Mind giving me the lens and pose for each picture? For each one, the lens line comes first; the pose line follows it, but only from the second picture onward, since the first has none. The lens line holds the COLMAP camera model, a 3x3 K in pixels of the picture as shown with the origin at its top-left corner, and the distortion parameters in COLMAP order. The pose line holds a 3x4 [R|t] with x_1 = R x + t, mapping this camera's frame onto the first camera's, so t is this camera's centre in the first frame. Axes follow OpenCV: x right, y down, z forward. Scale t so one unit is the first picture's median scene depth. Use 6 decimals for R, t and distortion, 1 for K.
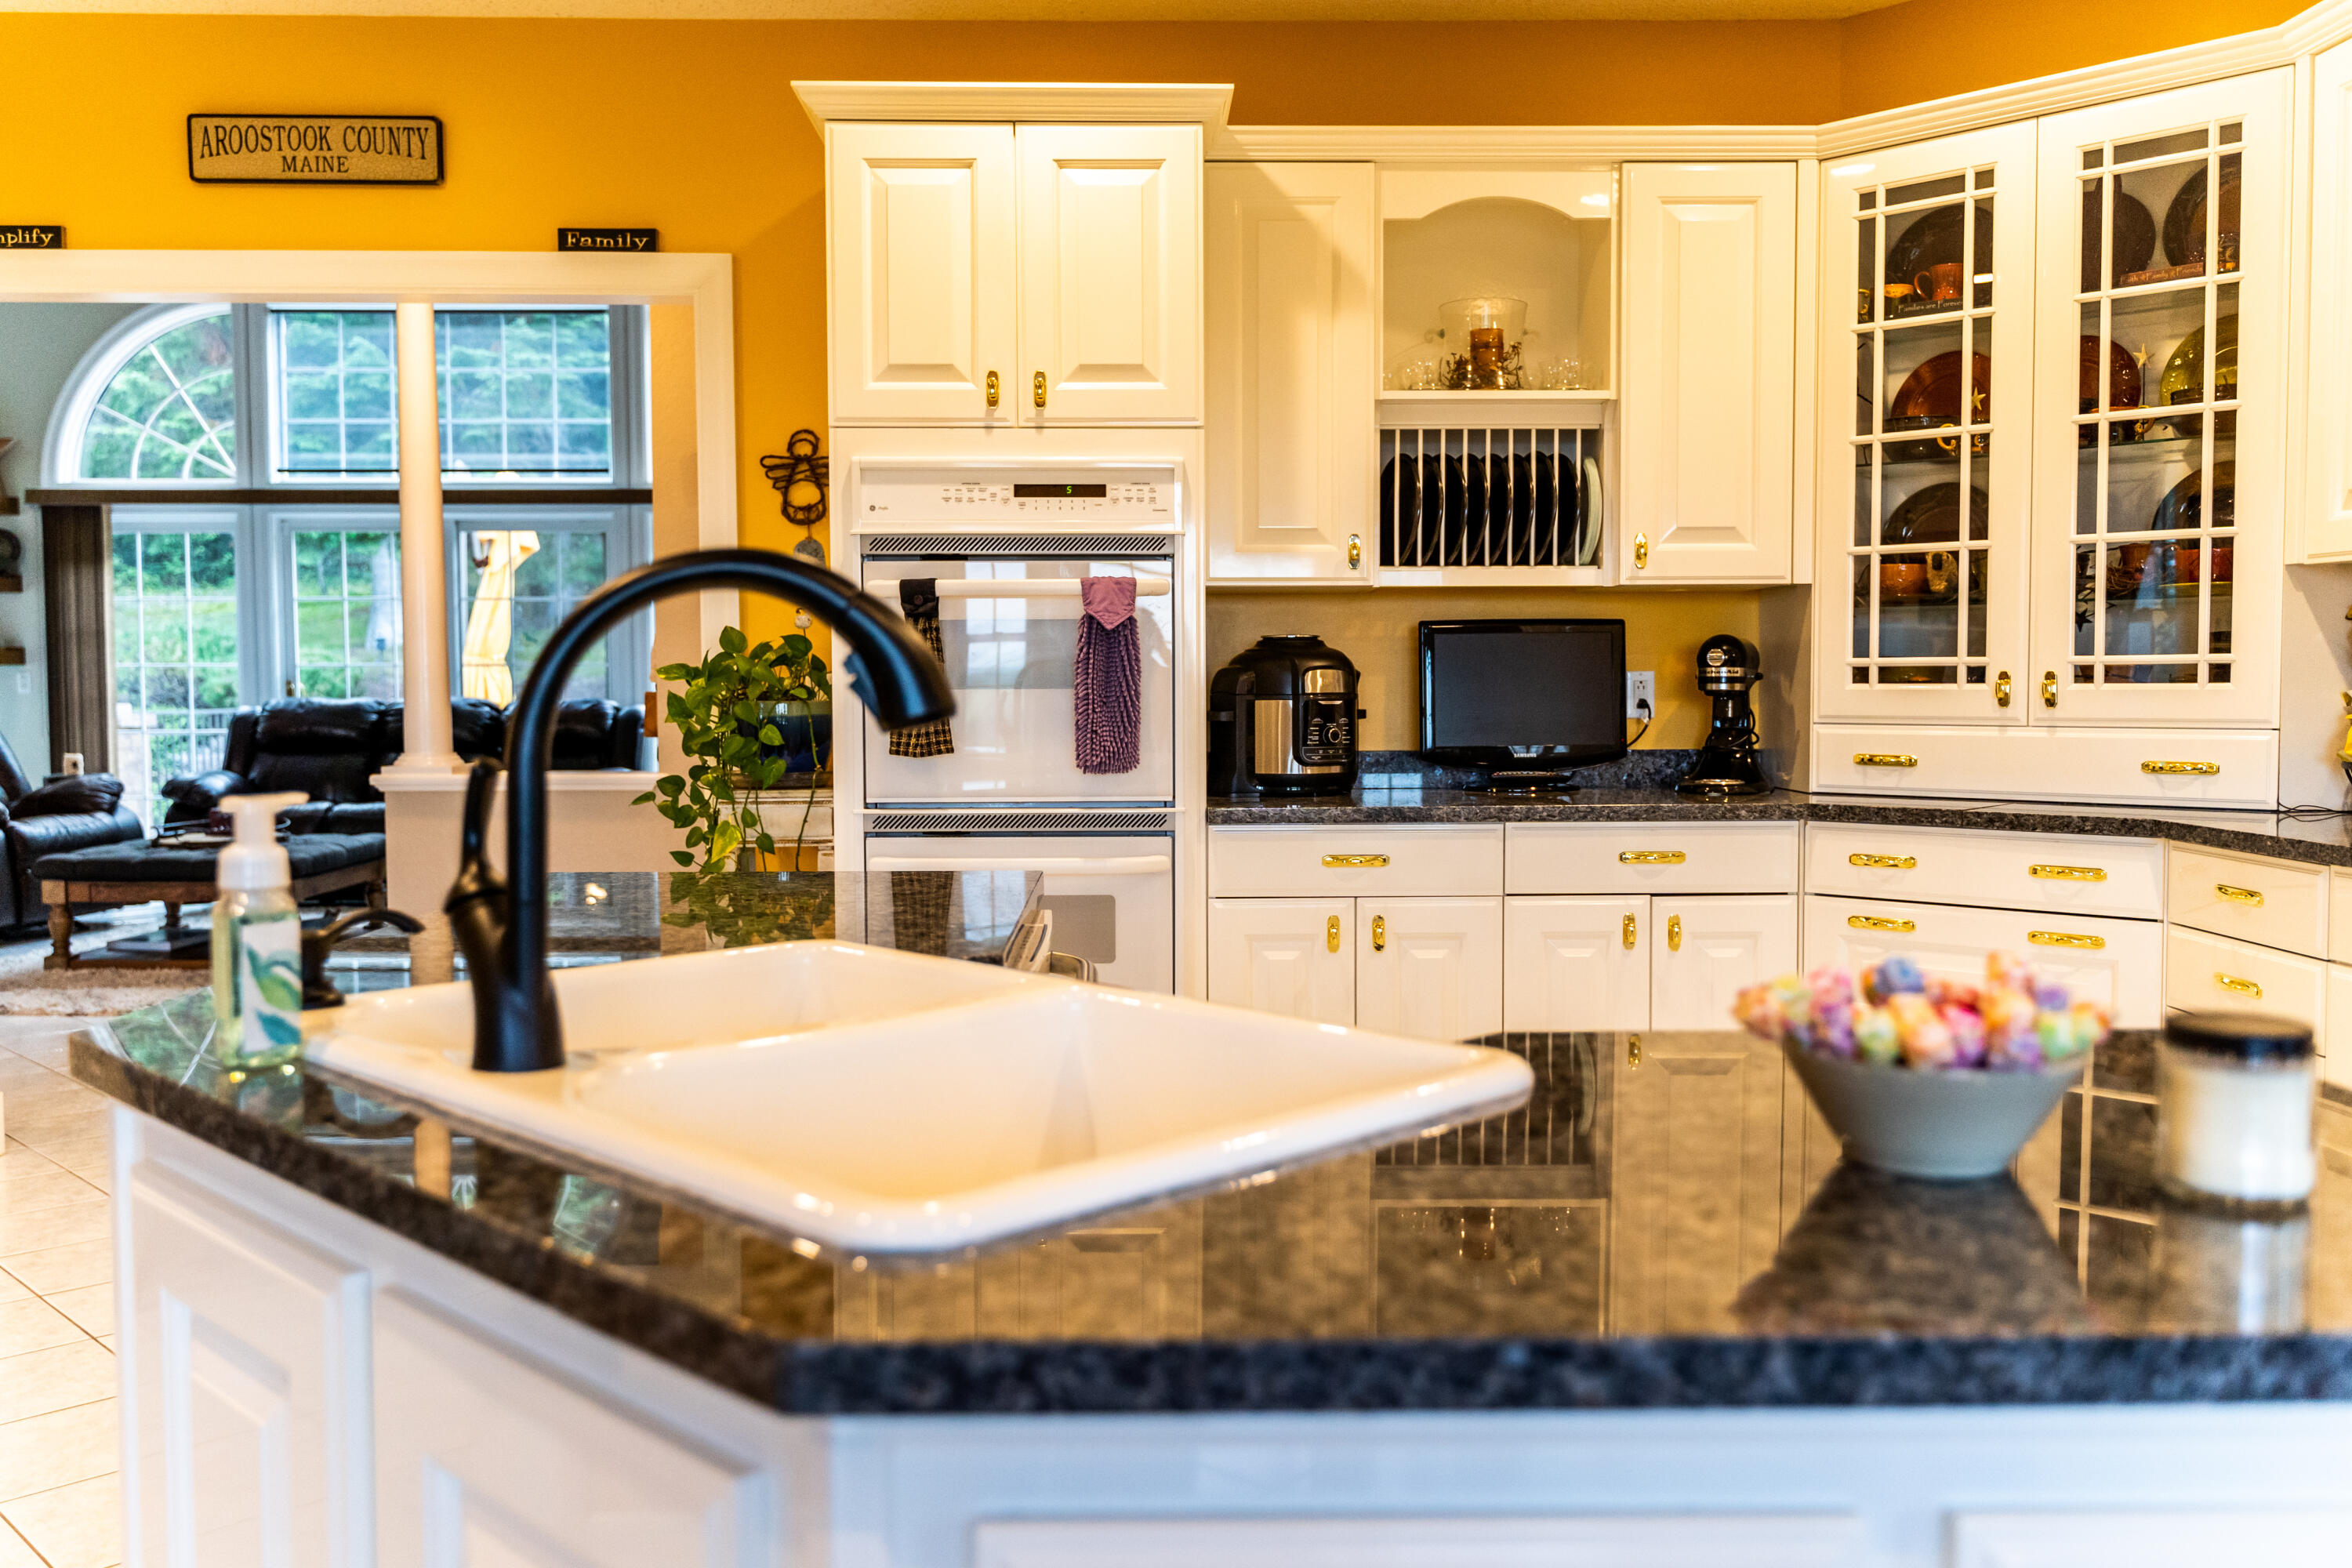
lens RADIAL K [[1900.5, 0, 1181.6], [0, 1900.5, 779.2], [0, 0, 1]] dist [-0.002545, 0.001359]
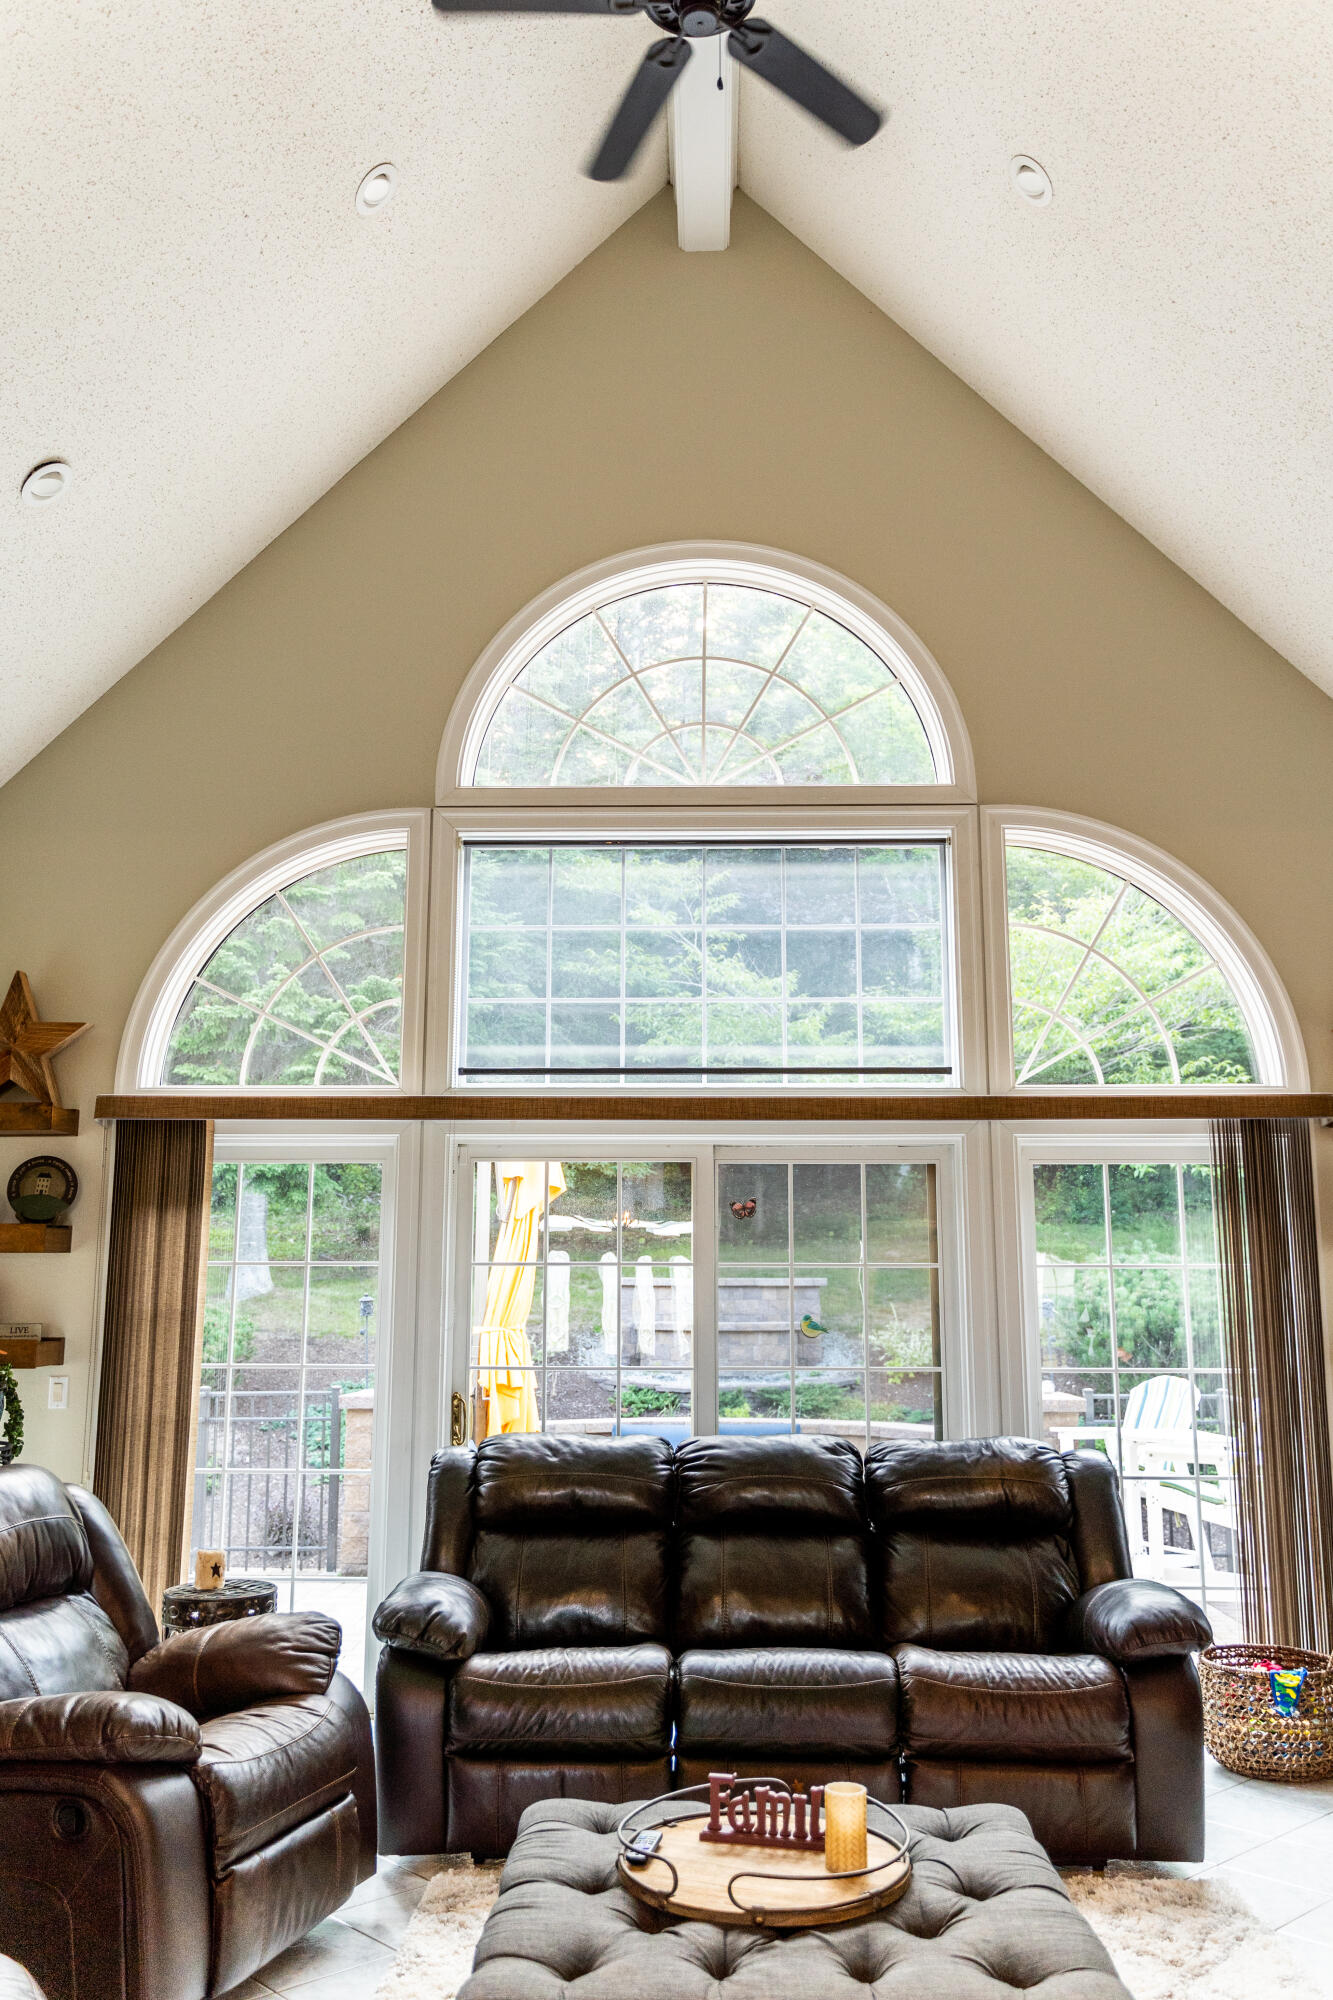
lens RADIAL K [[1616.1, 0, 661.2], [0, 1616.1, 1000.0], [0, 0, 1]] dist [-0.002545, 0.001359]
pose [[0.999079, -0.002811, -0.042819, -0.383733], [-0.007110, 0.973216, -0.229781, -0.056603], [0.042318, 0.229874, 0.972300, 0.447077]]
